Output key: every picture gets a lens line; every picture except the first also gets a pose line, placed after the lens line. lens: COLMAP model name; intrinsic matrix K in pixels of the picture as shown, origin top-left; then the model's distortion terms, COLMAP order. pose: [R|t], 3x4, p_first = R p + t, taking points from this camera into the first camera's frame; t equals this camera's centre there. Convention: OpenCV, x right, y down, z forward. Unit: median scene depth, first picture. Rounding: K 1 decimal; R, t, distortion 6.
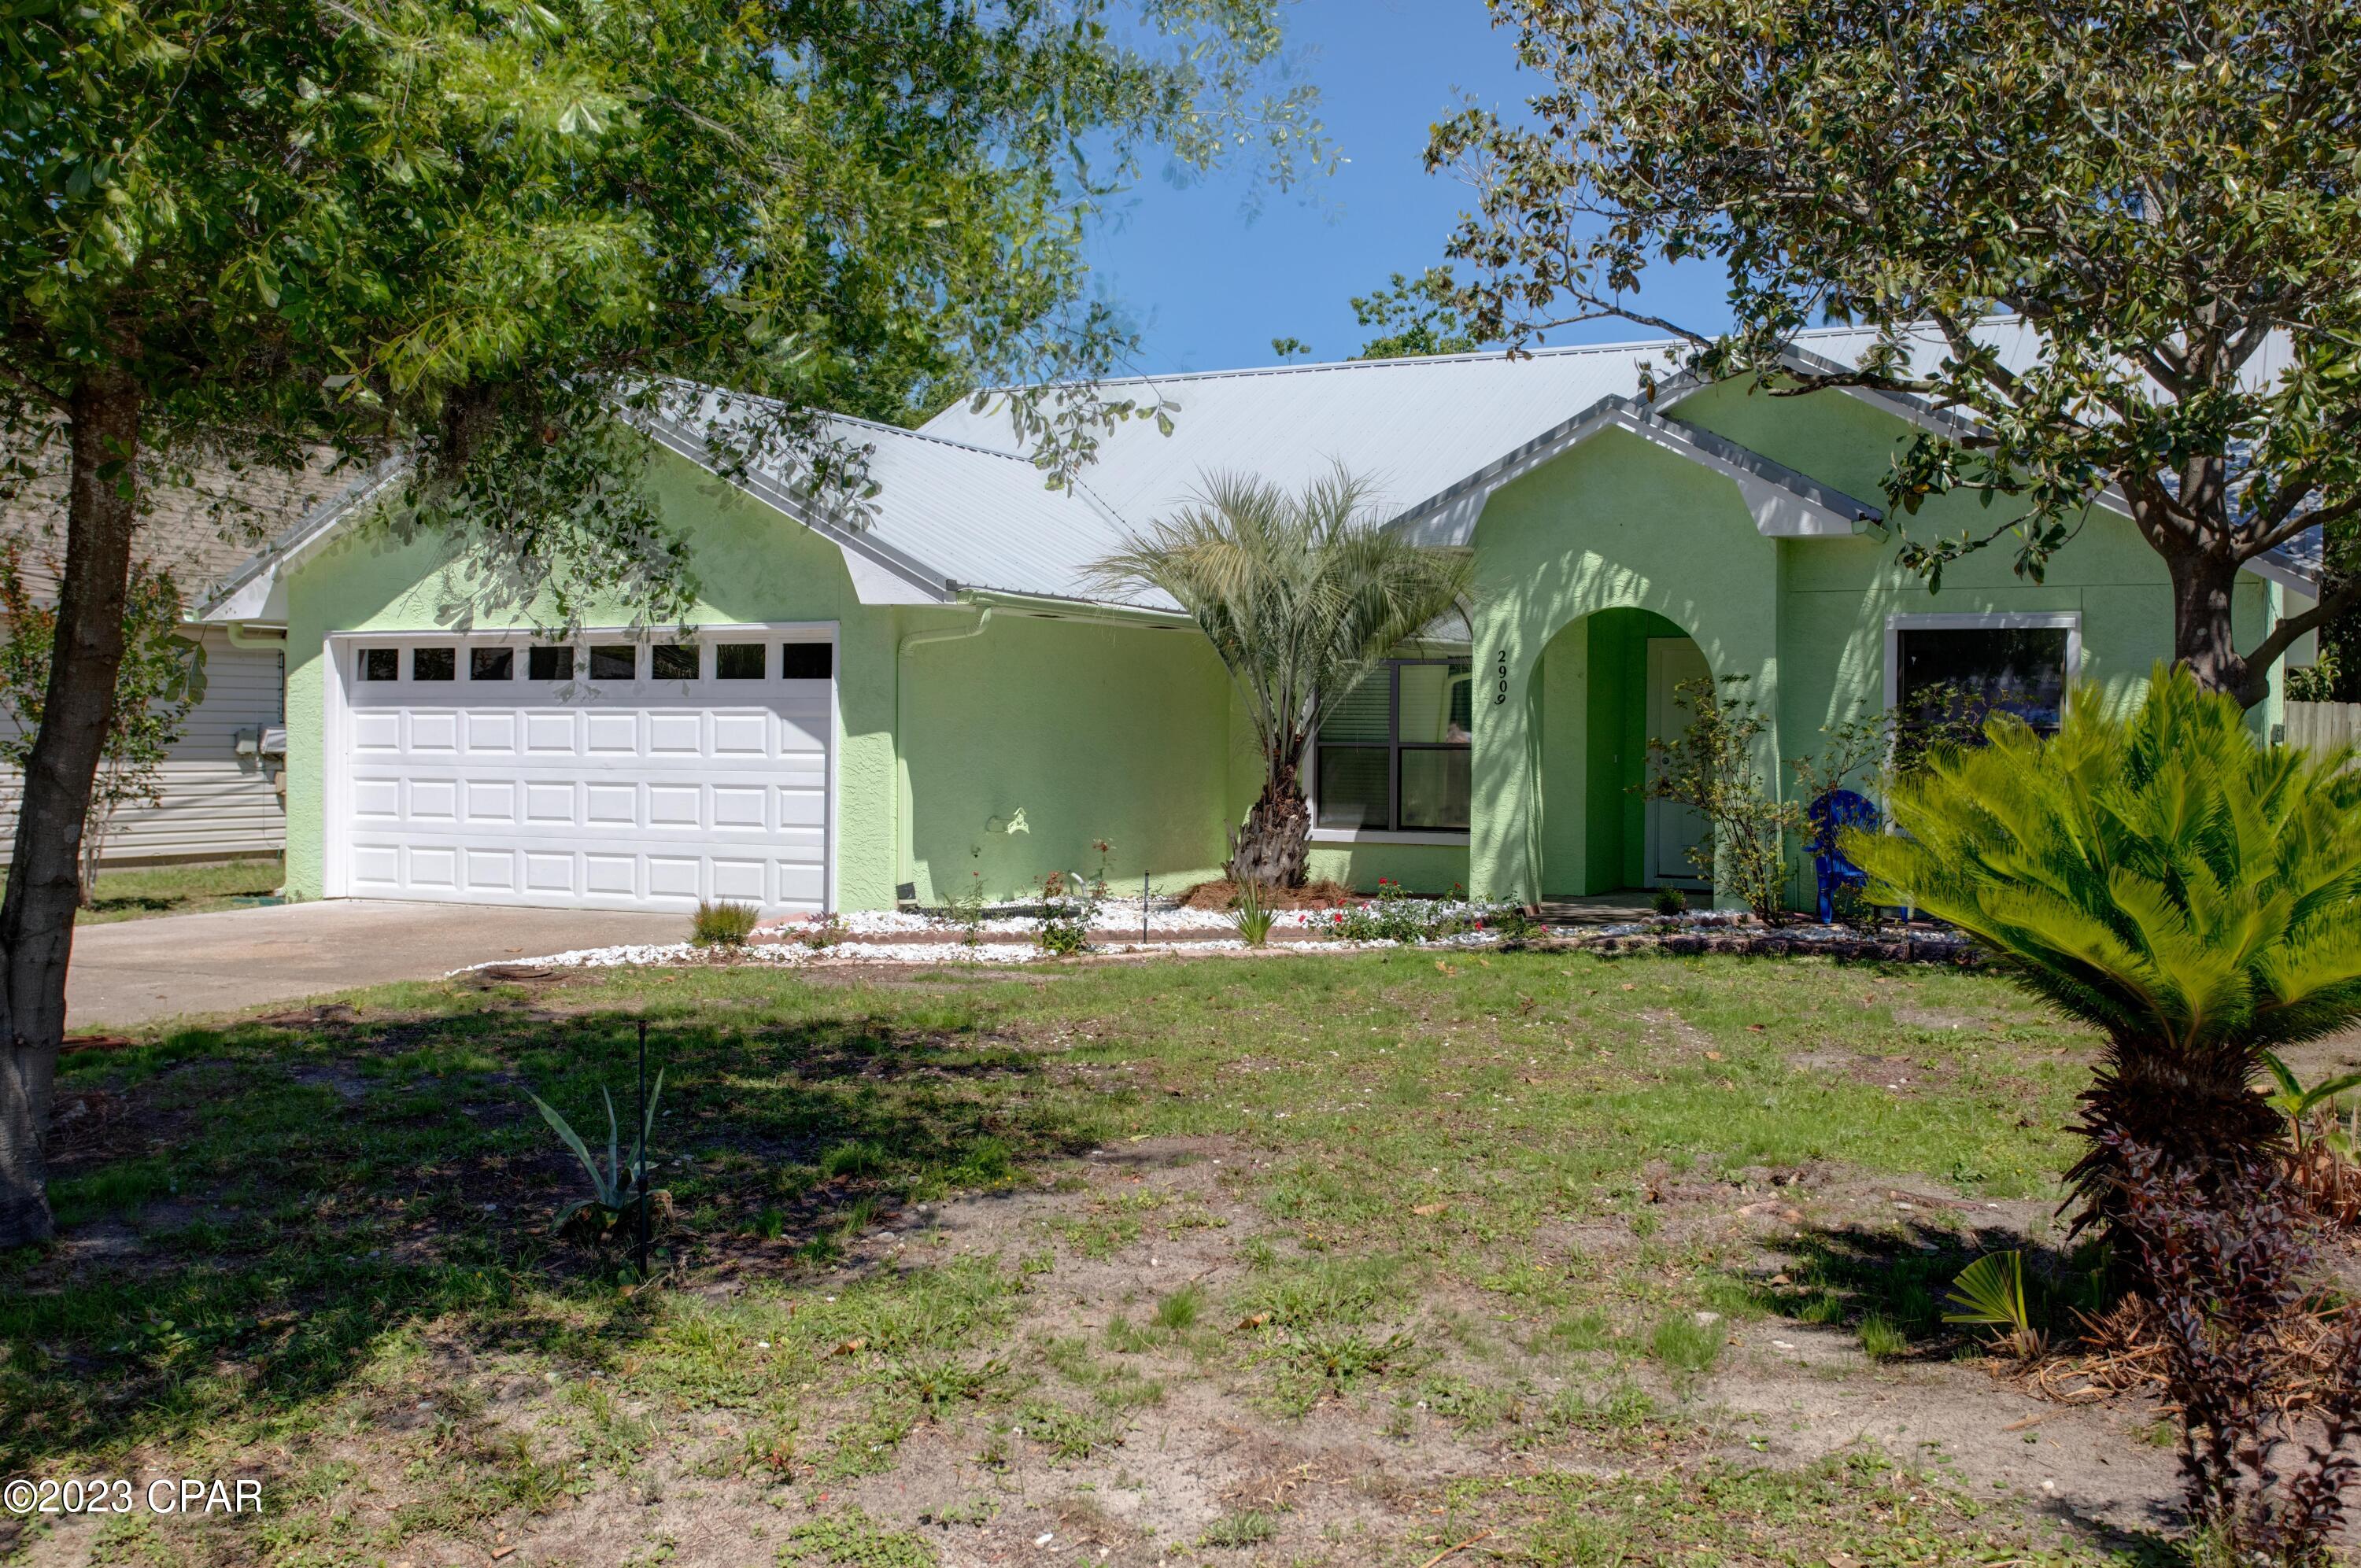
lens RADIAL K [[2298.2, 0, 1189.1], [0, 2298.2, 772.2], [0, 0, 1]] dist [-0.008645, 0.000000]
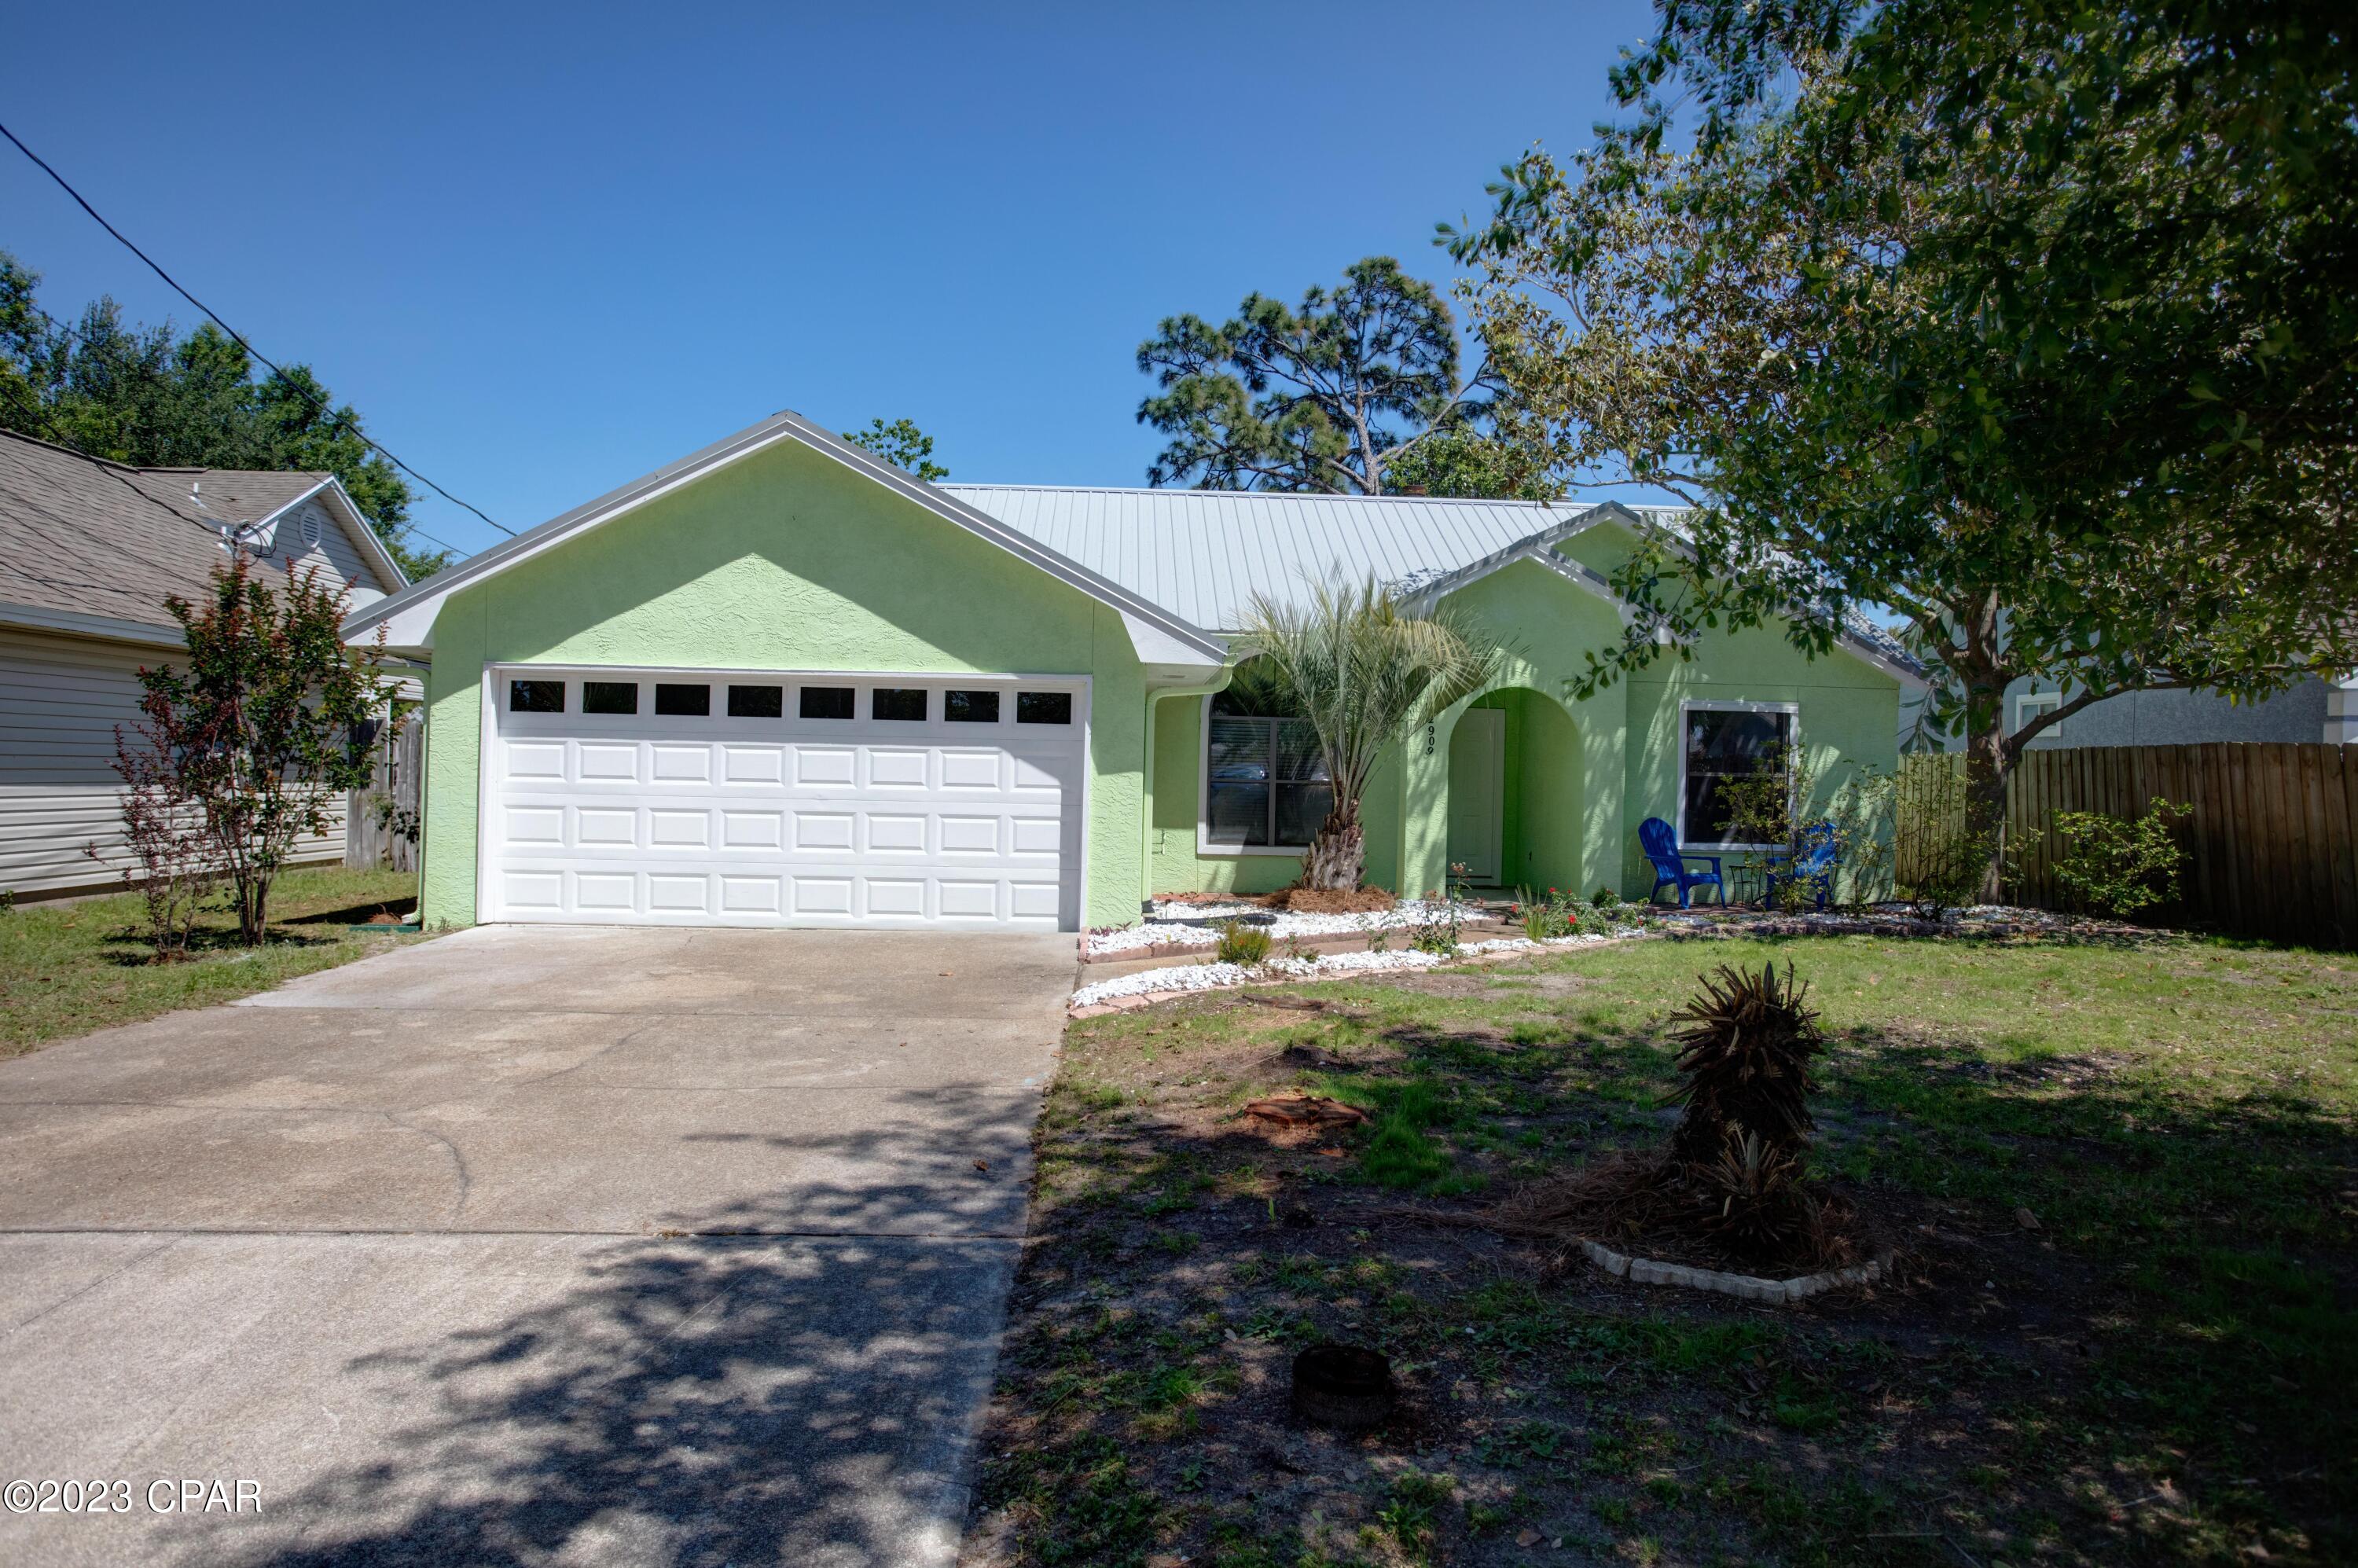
lens RADIAL K [[1589.9, 0, 1176.2], [0, 1589.9, 777.6], [0, 0, 1]] dist [-0.037823, 0.007515]
pose [[0.878323, 0.011138, 0.477938, -0.468105], [-0.009005, 0.999937, -0.006755, -0.008474], [-0.477983, 0.001629, 0.878367, 0.257457]]
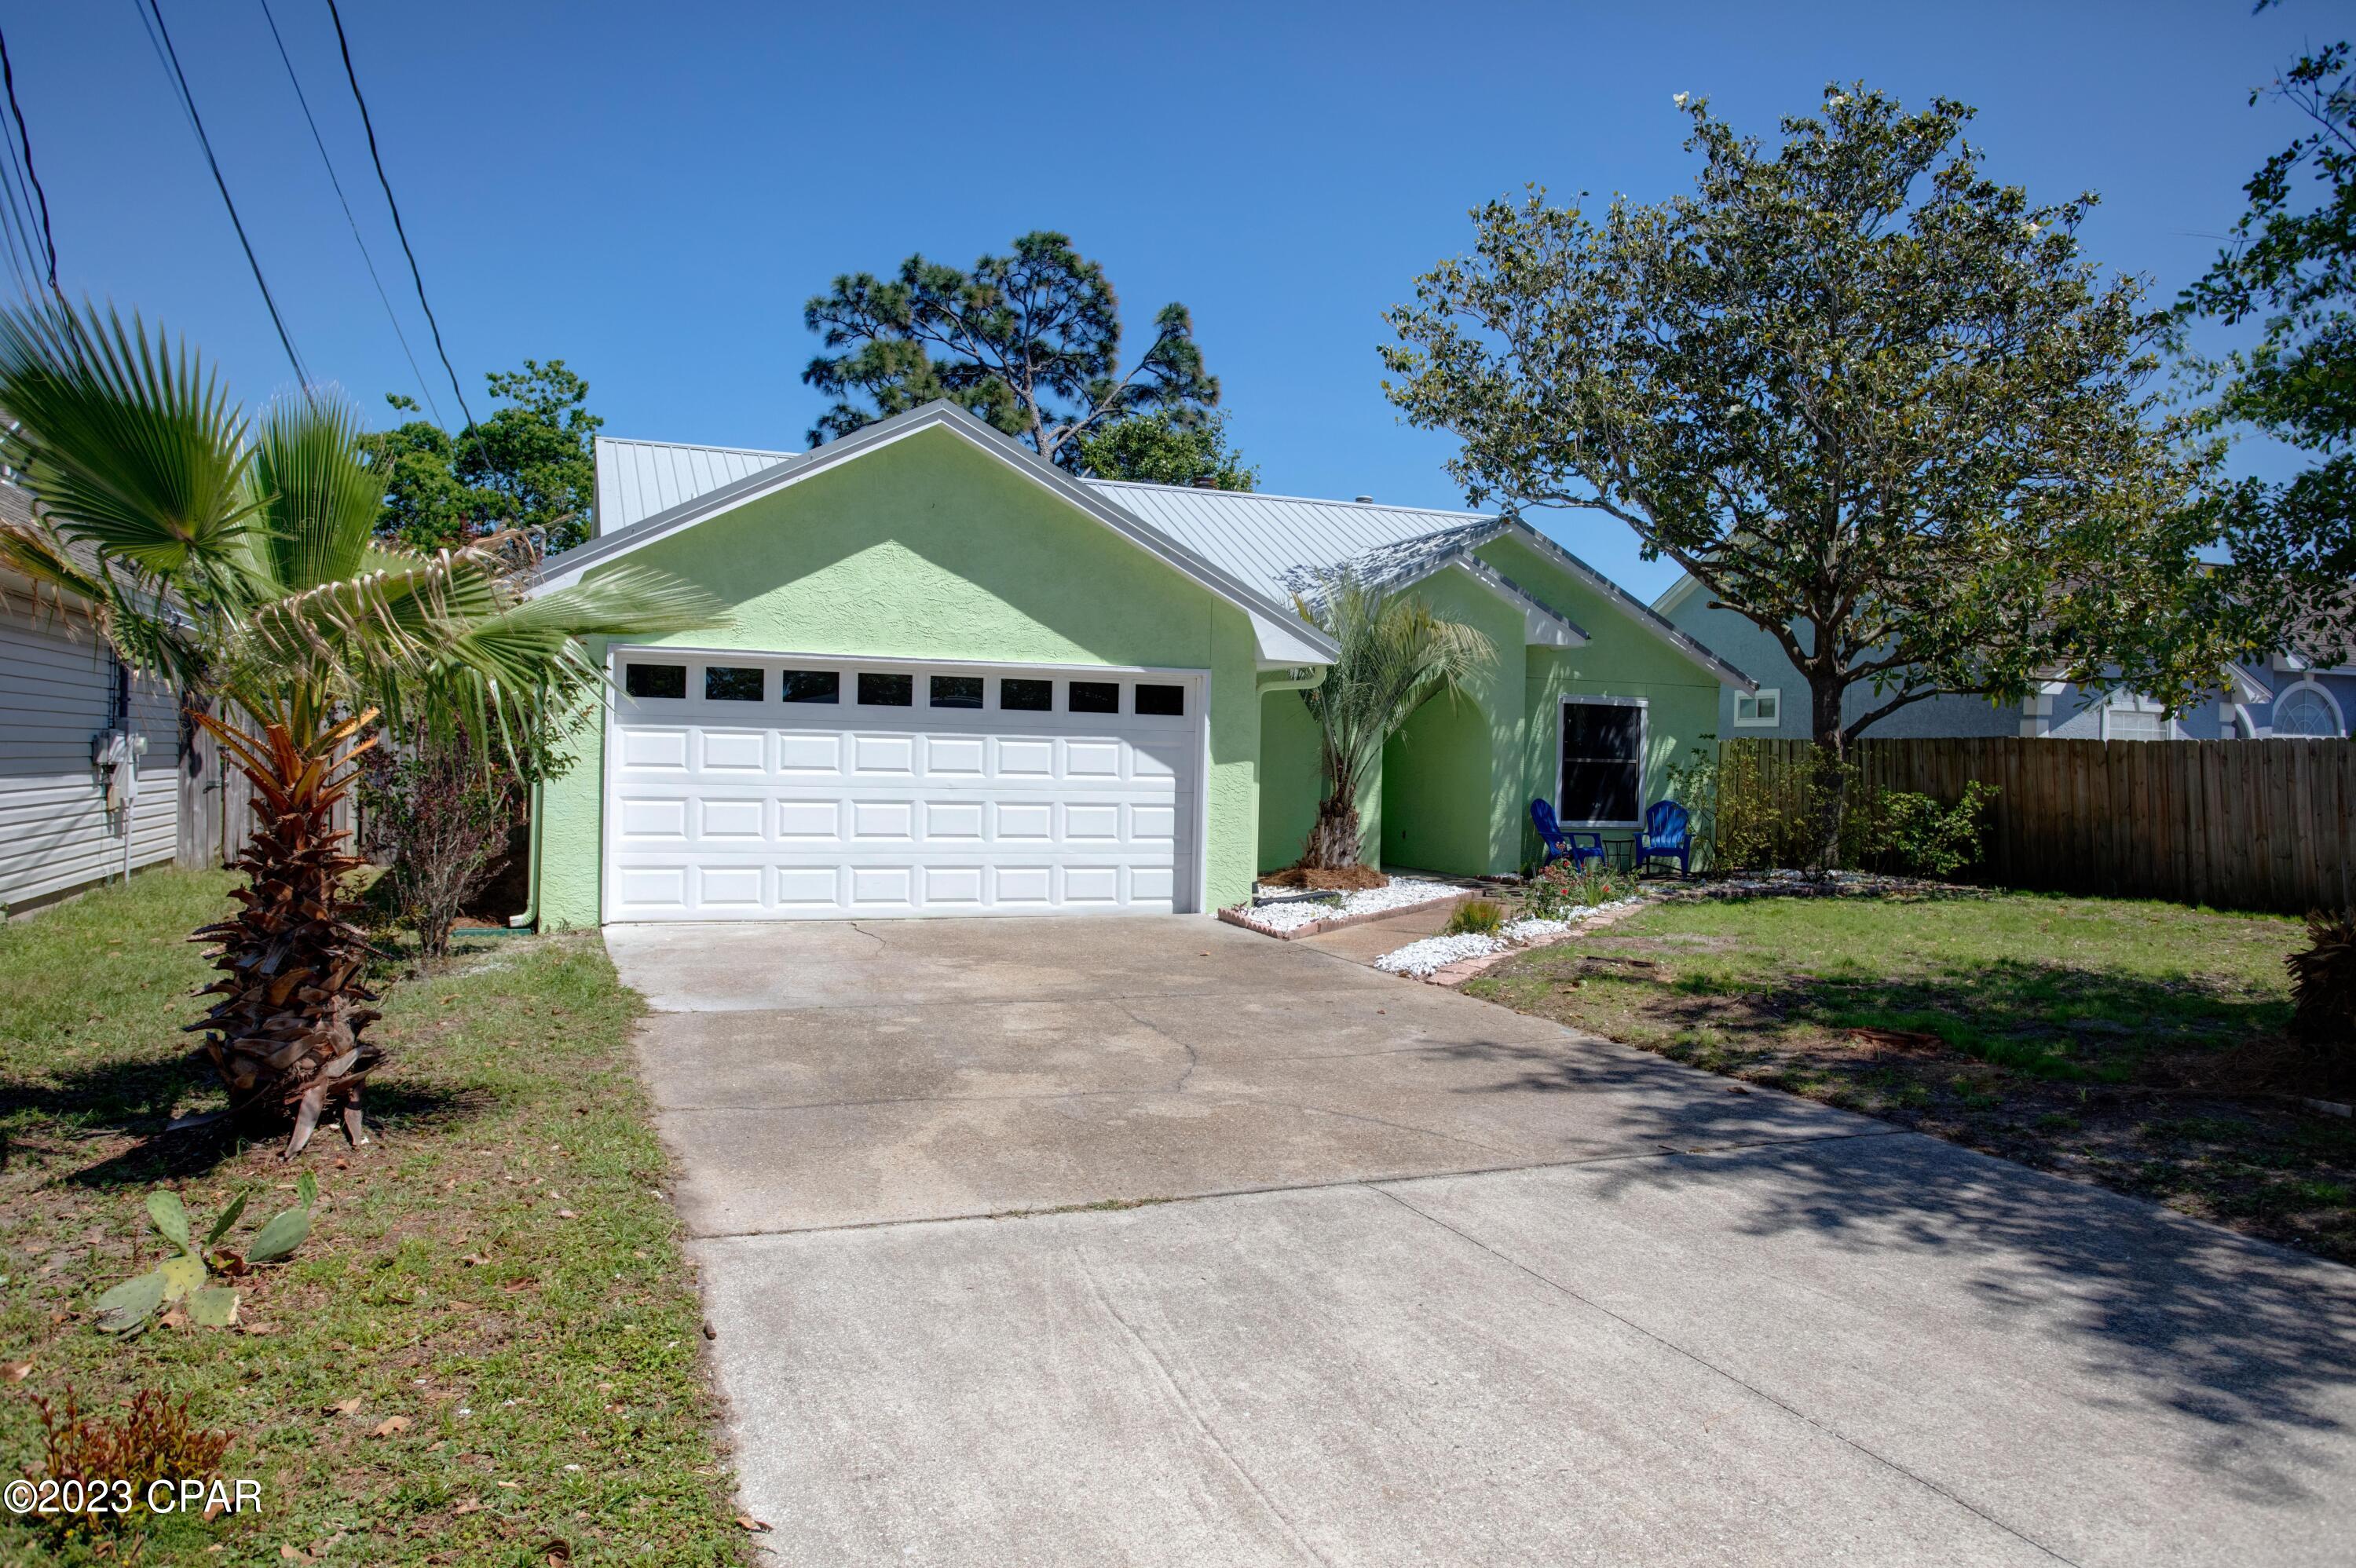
lens RADIAL K [[1653.1, 0, 1199.7], [0, 1653.1, 794.1], [0, 0, 1]] dist [-0.033418, -0.001740]
pose [[0.669807, -0.005968, 0.742511, -0.762034], [-0.007887, 0.999854, 0.015151, -0.011951], [-0.742493, -0.016005, 0.669662, 0.387326]]
